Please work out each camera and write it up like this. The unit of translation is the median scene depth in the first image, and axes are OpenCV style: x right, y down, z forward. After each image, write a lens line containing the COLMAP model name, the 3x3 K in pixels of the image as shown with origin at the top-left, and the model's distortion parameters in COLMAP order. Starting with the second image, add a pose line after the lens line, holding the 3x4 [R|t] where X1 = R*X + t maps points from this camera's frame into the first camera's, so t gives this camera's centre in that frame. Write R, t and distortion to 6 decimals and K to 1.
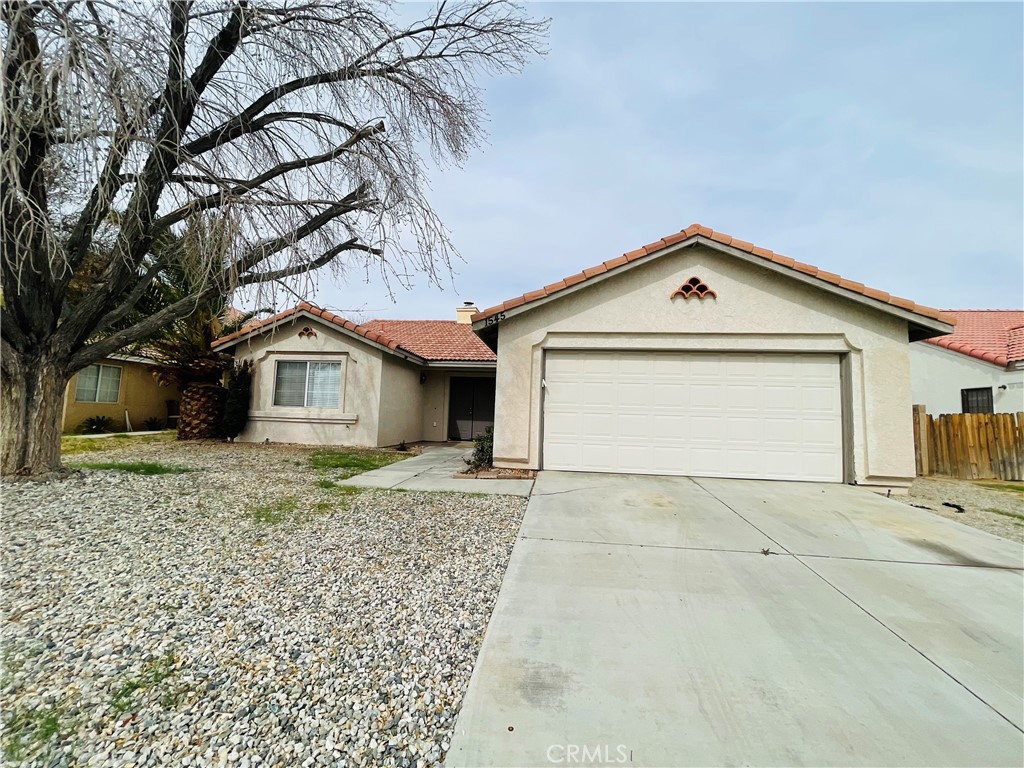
lens RADIAL K [[411.5, 0, 511.9], [0, 411.5, 381.8], [0, 0, 1]] dist [0.001247, -0.001371]
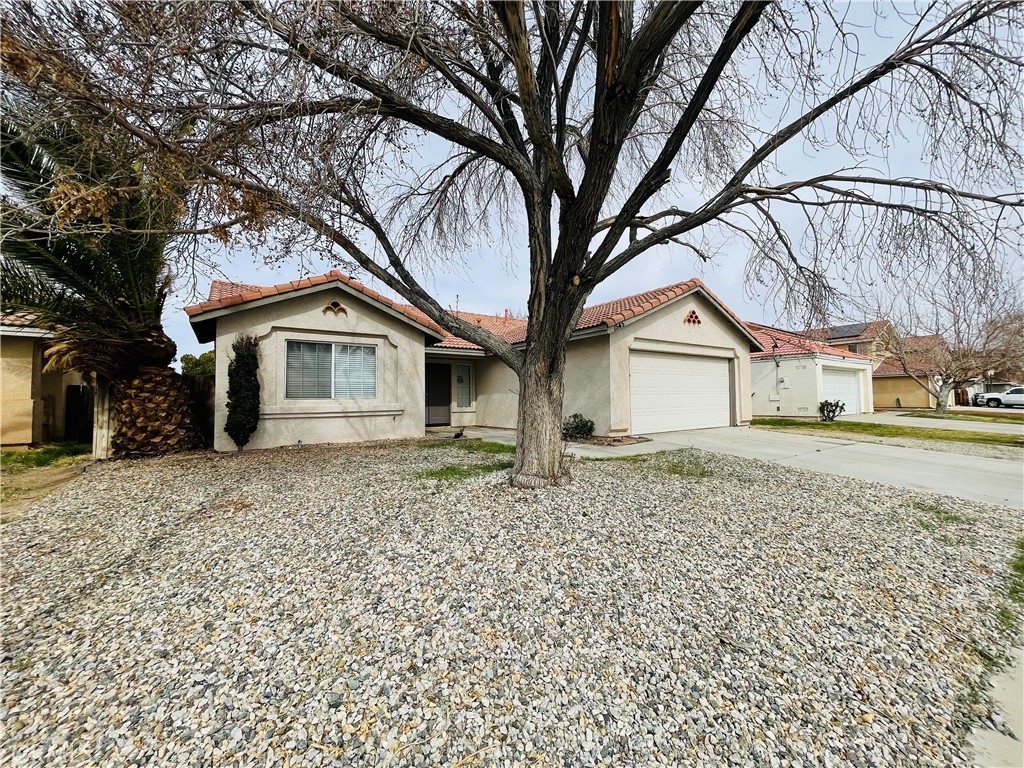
lens RADIAL K [[411.5, 0, 513.4], [0, 411.5, 380.6], [0, 0, 1]] dist [0.001247, -0.001371]
pose [[0.751930, -0.011019, 0.659151, -0.783721], [-0.019332, 0.999062, 0.038755, -0.014030], [-0.658959, -0.041884, 0.751012, 0.144922]]
